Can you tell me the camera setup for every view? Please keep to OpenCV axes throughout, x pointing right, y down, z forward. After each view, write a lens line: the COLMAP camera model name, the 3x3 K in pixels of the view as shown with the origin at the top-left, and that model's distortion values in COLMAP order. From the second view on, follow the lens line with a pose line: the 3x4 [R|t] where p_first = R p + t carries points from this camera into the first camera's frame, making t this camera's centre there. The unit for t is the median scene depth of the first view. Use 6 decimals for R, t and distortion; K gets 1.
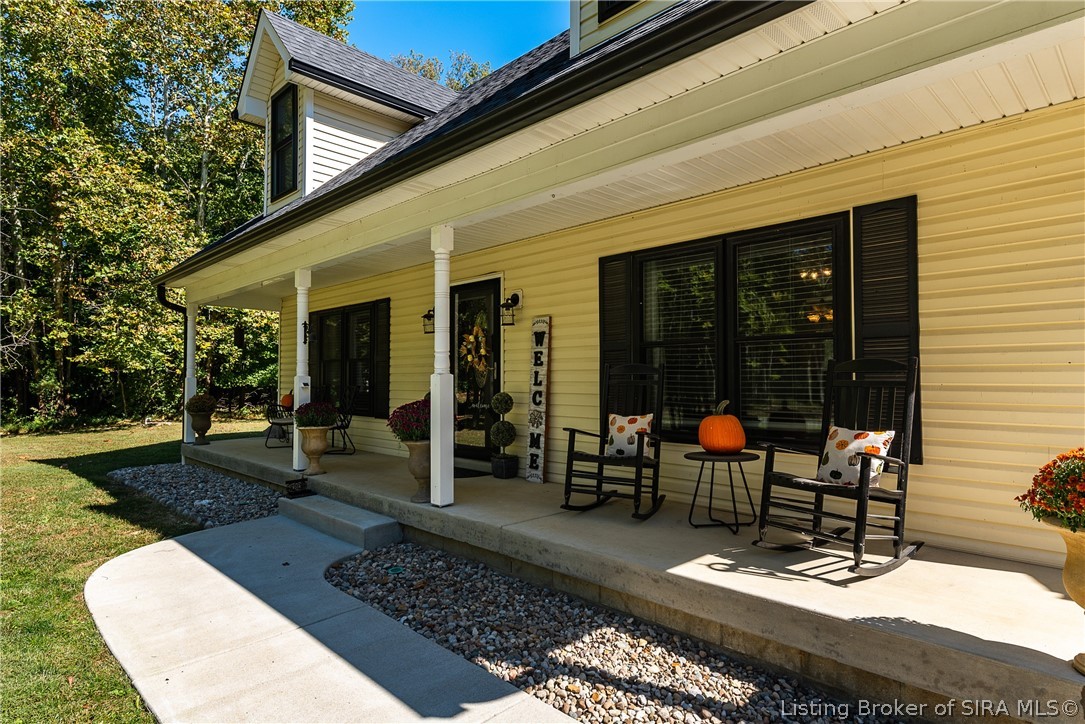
lens RADIAL K [[612.9, 0, 542.5], [0, 612.9, 362.0], [0, 0, 1]] dist [-0.001118, -0.000031]
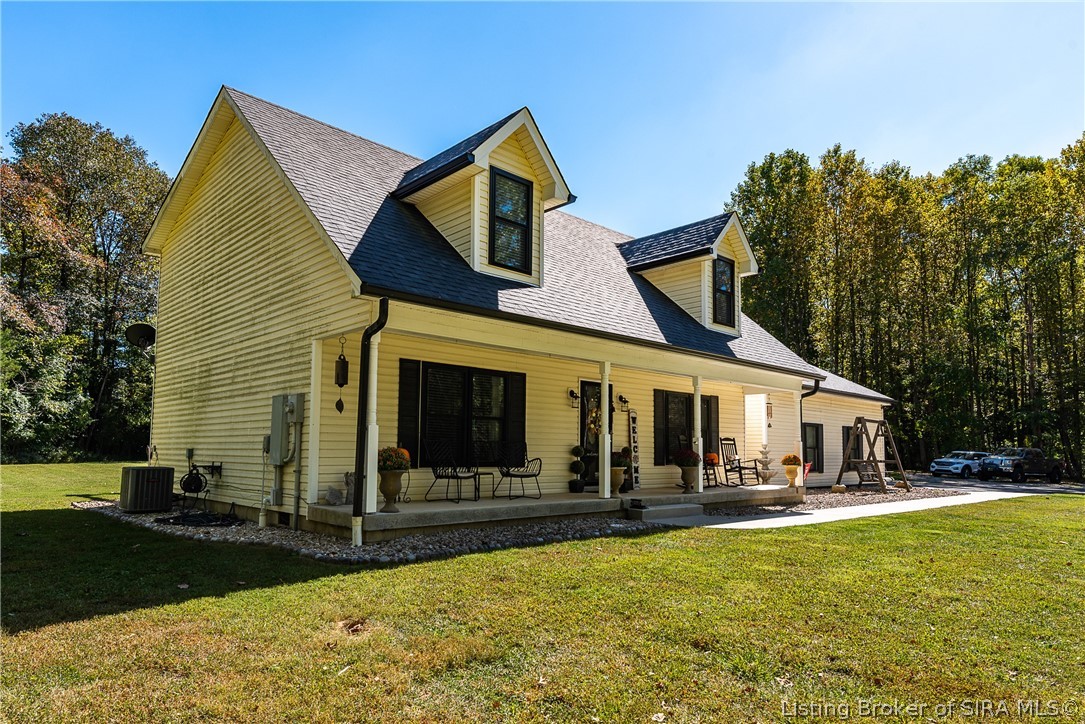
lens RADIAL K [[661.9, 0, 542.5], [0, 661.9, 362.0], [0, 0, 1]] dist [0.000630, 0.000140]
pose [[0.007756, 0.125935, 0.992008, -2.271355], [-0.051387, 0.990777, -0.125377, 0.063626], [-0.998649, -0.050004, 0.014156, 1.295719]]
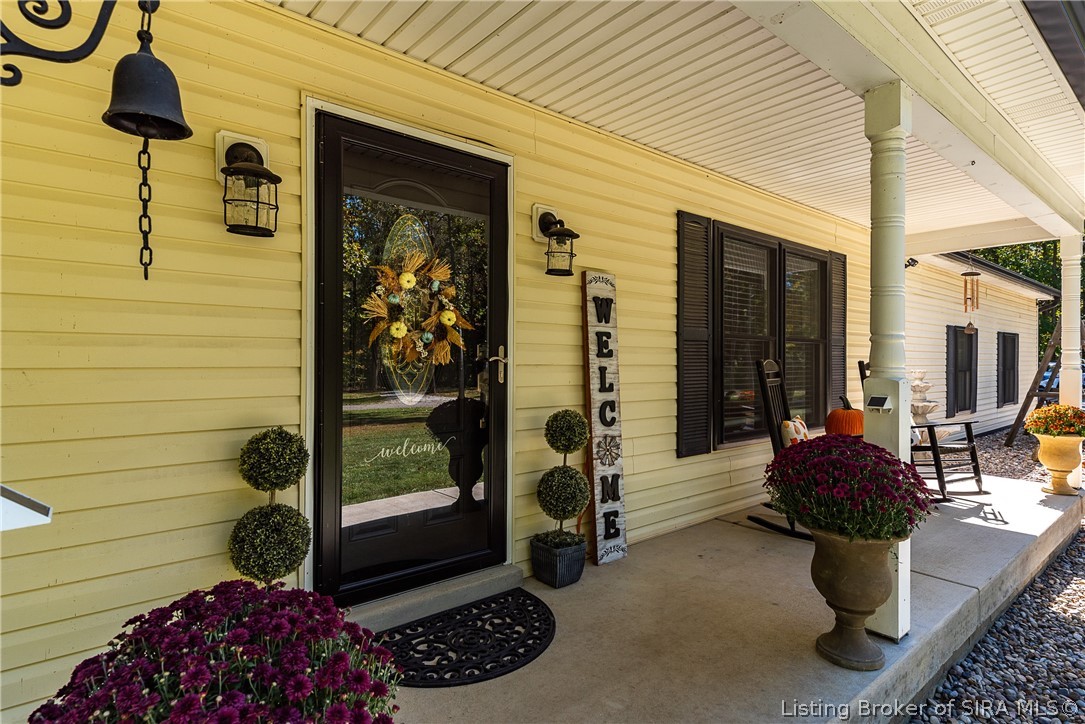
lens RADIAL K [[570.8, 0, 542.5], [0, 570.8, 362.0], [0, 0, 1]] dist [-0.000224, -0.000136]
pose [[0.076808, -0.000330, 0.997046, -0.543851], [-0.034396, 0.999404, 0.002980, 0.011184], [-0.996452, -0.034524, 0.076751, 1.019801]]
